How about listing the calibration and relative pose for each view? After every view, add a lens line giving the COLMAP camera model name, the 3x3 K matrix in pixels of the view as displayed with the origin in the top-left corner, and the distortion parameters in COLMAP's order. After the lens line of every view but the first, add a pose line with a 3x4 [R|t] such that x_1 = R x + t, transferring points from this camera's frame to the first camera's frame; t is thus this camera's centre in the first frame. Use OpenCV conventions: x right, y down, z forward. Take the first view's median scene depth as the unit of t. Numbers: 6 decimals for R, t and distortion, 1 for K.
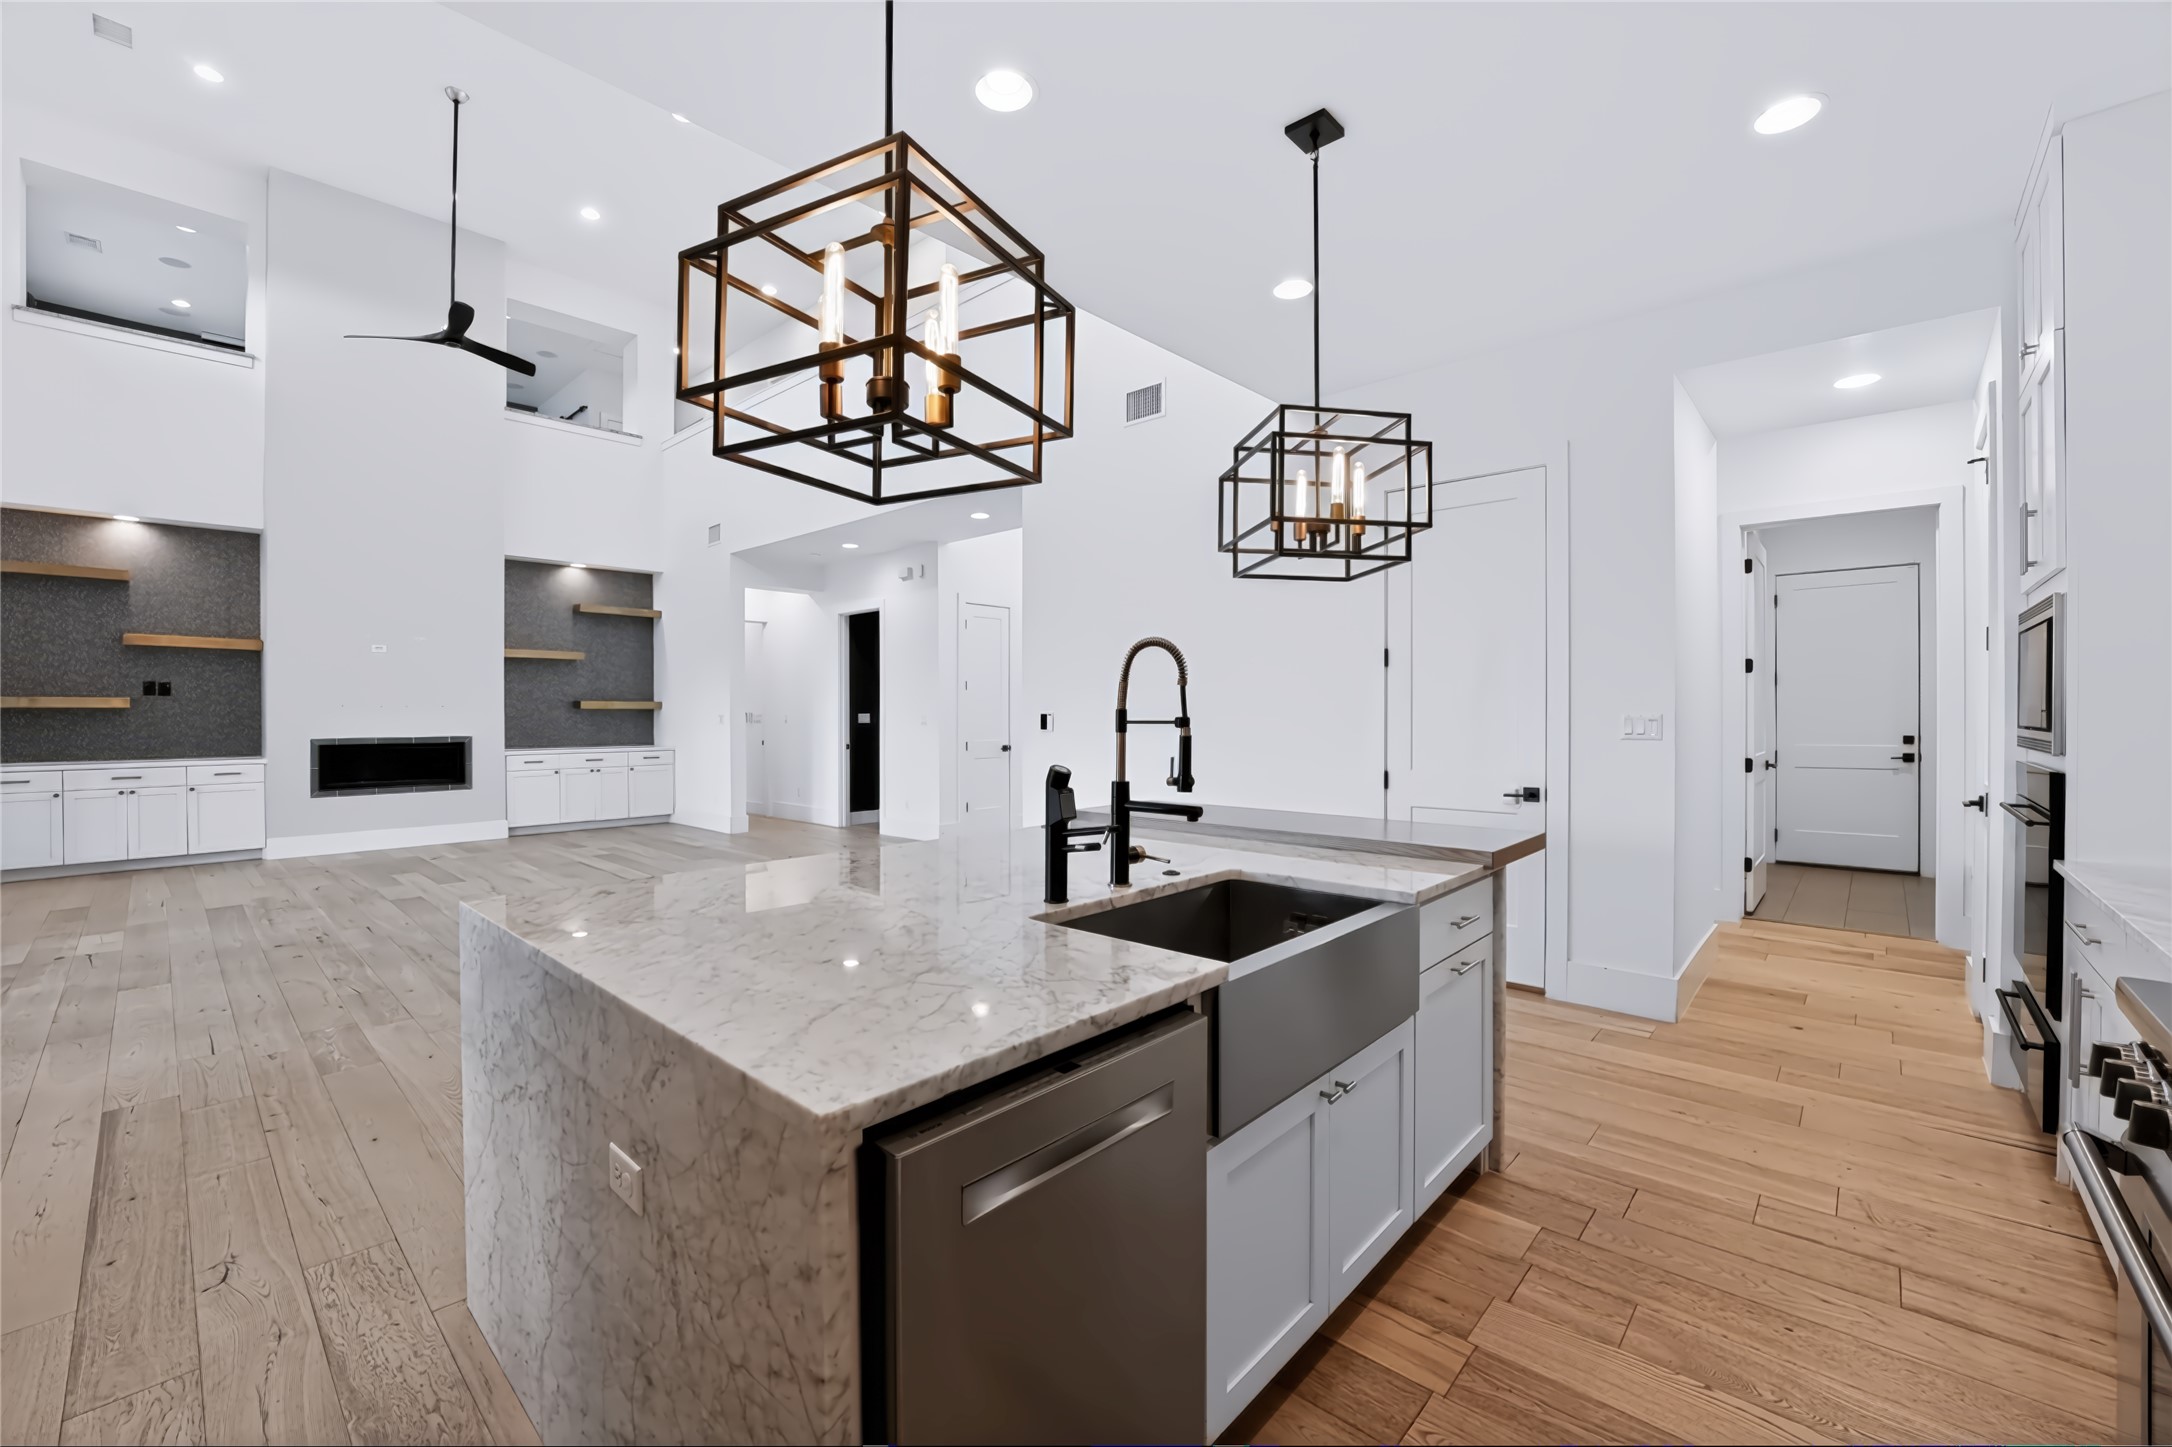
lens RADIAL K [[874.6, 0, 1083.1], [0, 874.6, 717.6], [0, 0, 1]] dist [-0.029260, 0.004598]
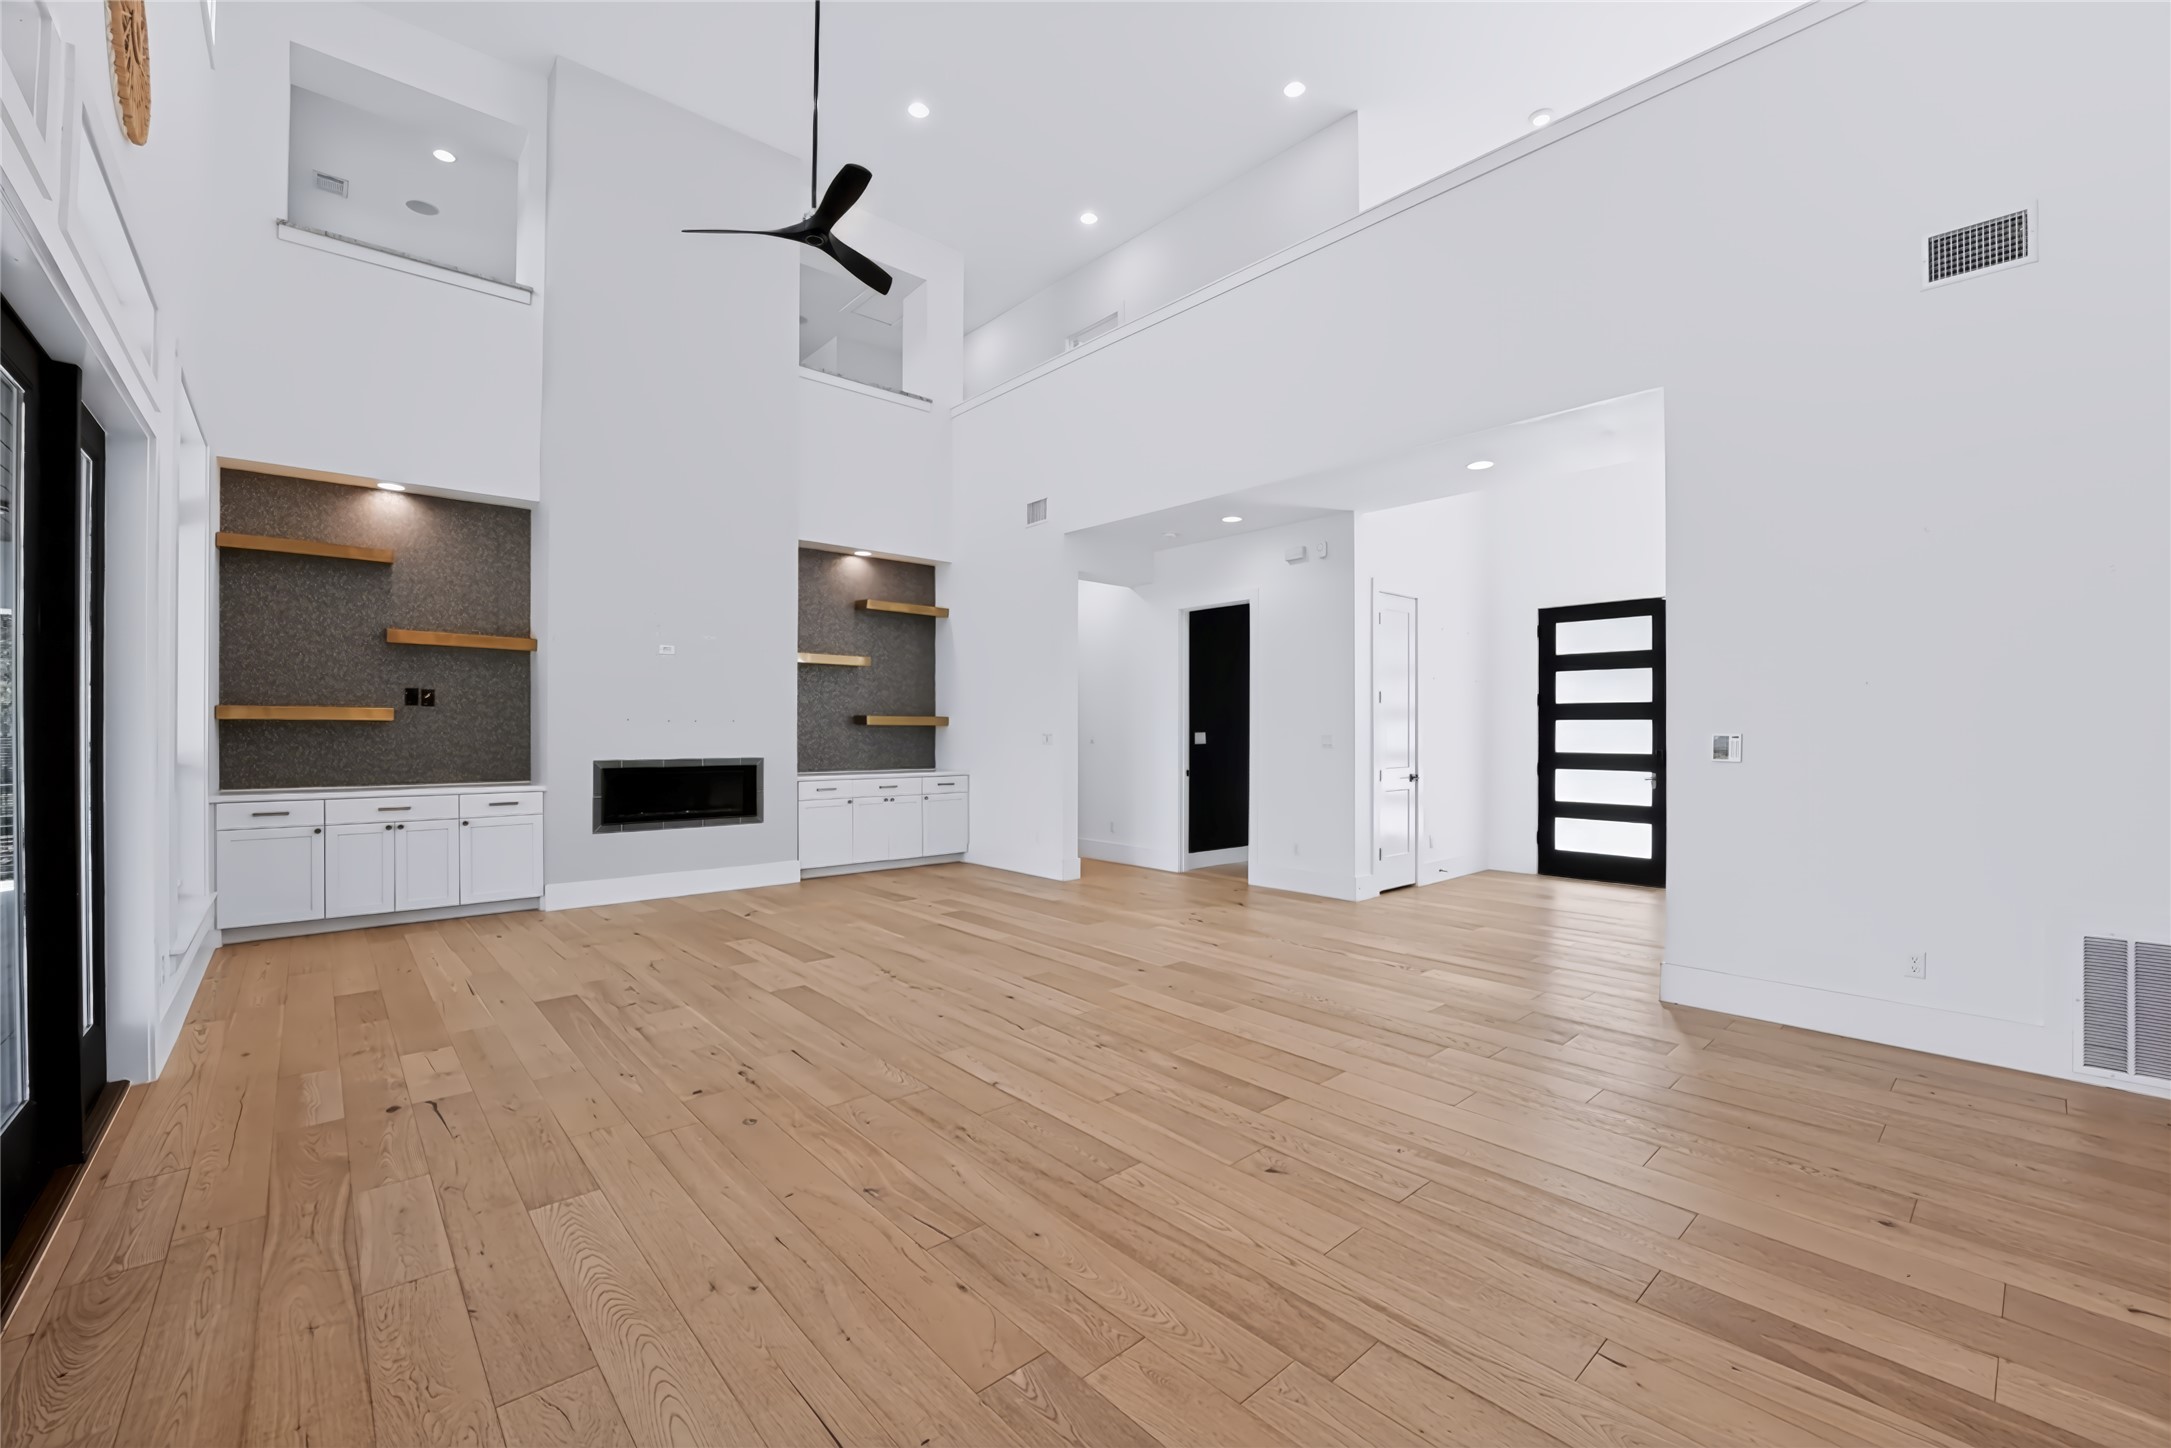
lens RADIAL K [[884.1, 0, 1092.5], [0, 884.1, 728.2], [0, 0, 1]] dist [-0.022789, 0.000024]
pose [[0.995325, 0.004961, -0.096453, -0.346792], [-0.005809, 0.999947, -0.008515, -0.001049], [0.096406, 0.009035, 0.995301, 0.218105]]
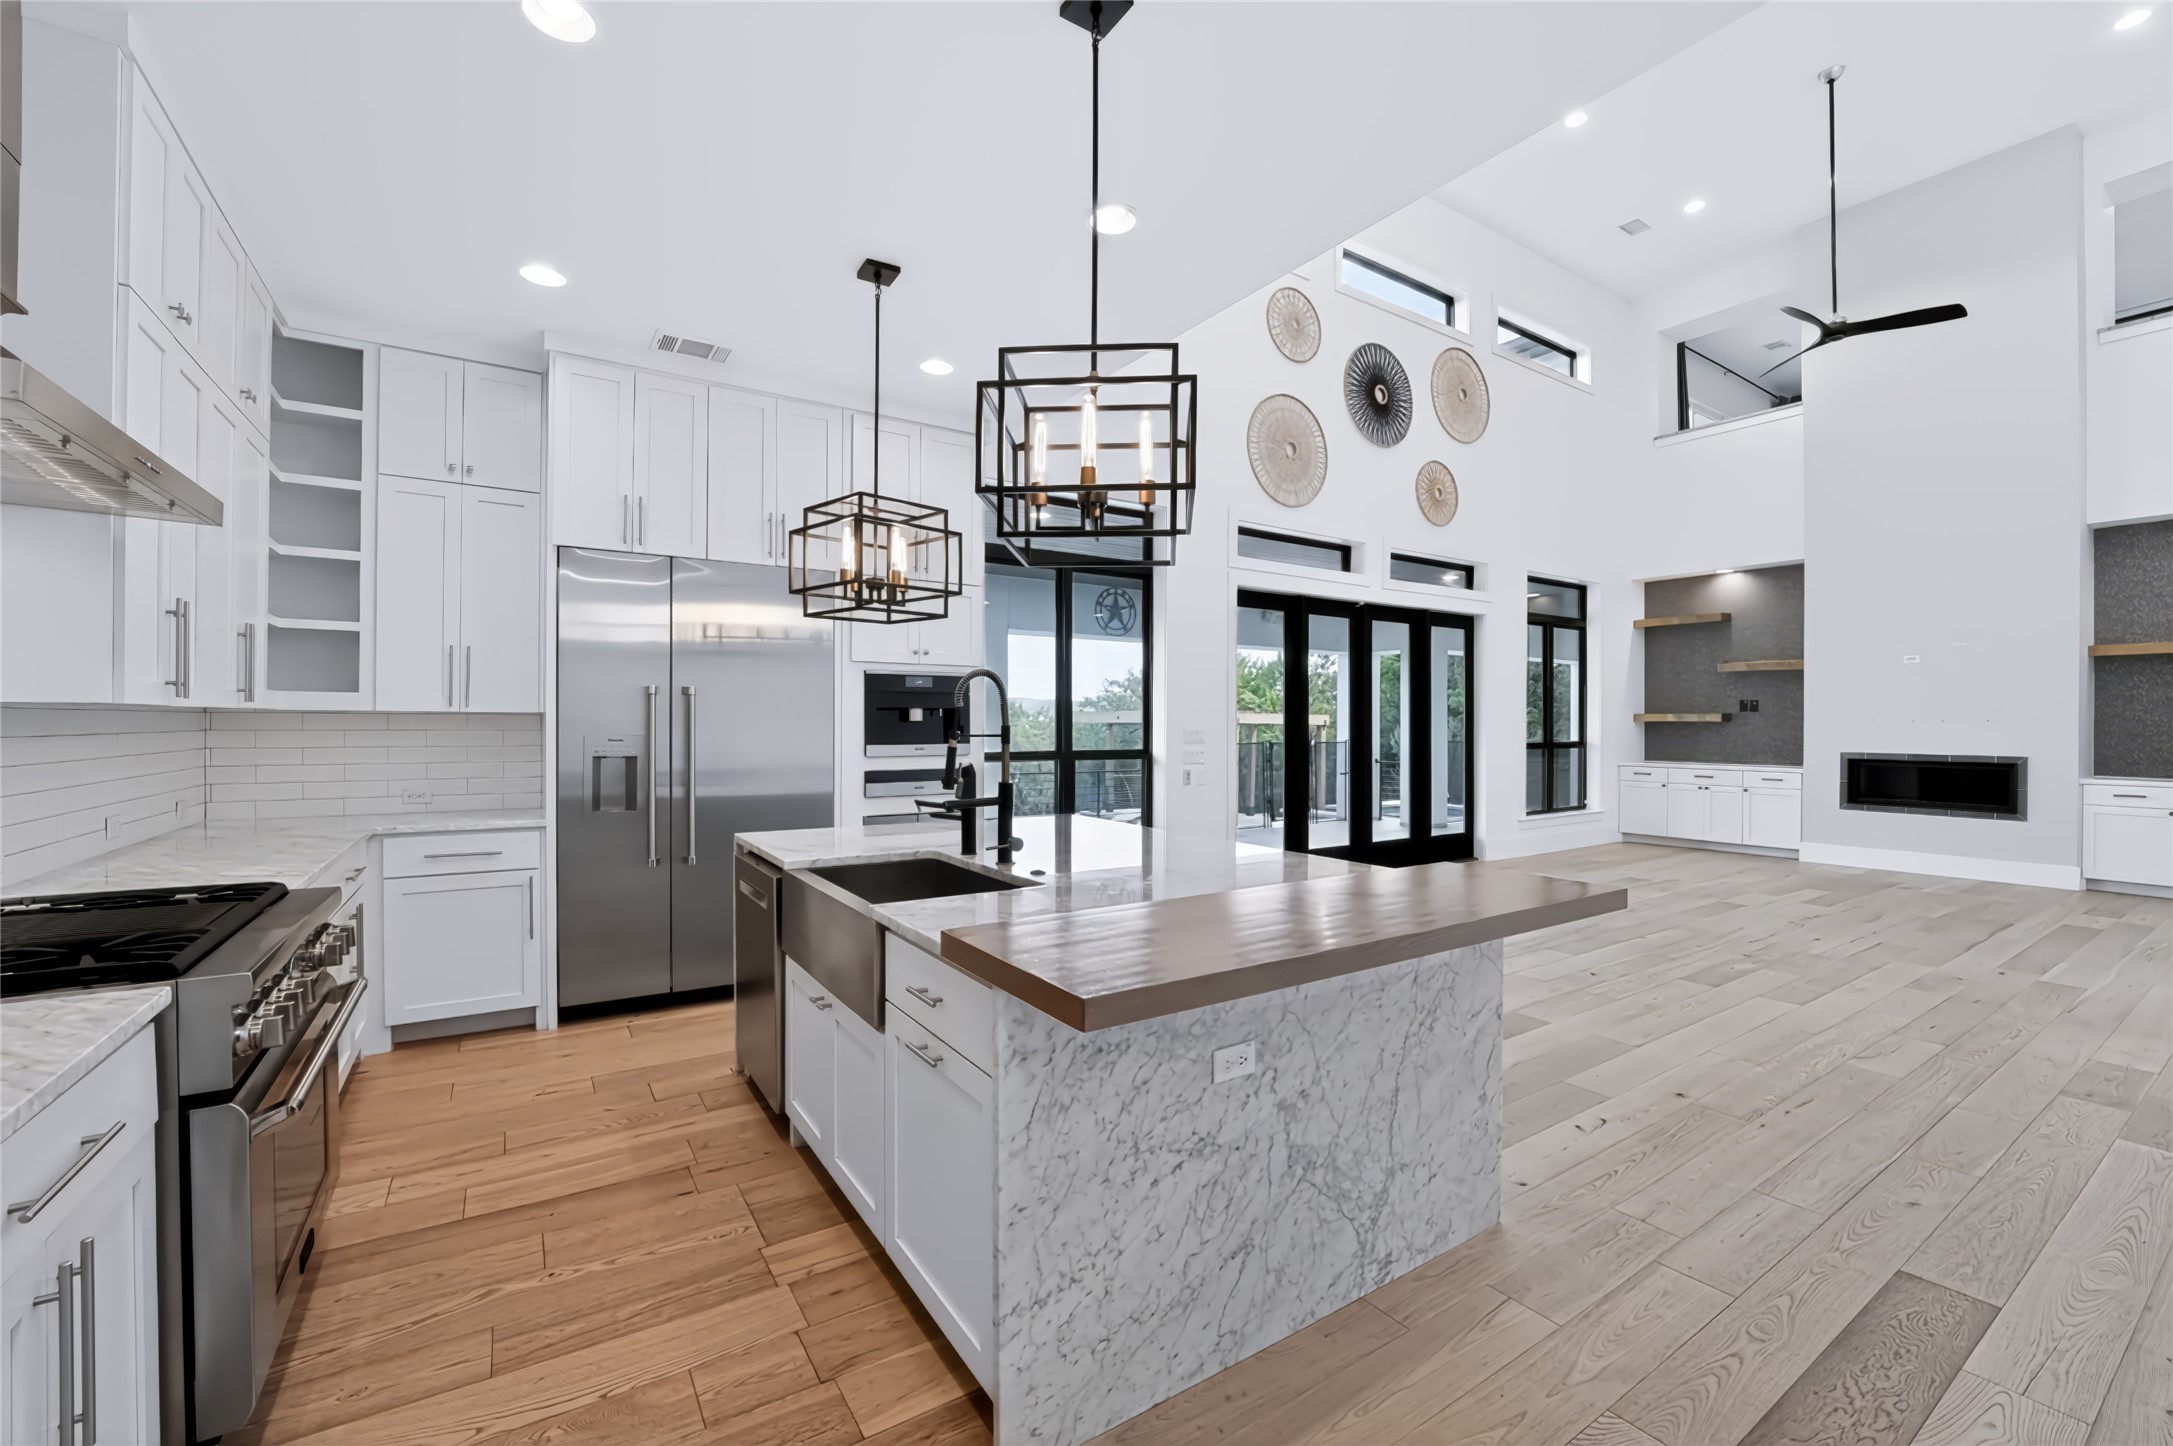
lens RADIAL K [[884.9, 0, 1093.5], [0, 884.9, 727.2], [0, 0, 1]] dist [-0.022789, 0.000024]
pose [[-0.239836, 0.005773, -0.970796, 0.322202], [-0.010444, 0.999909, 0.008526, -0.004468], [0.970757, 0.012184, -0.239754, 0.365162]]
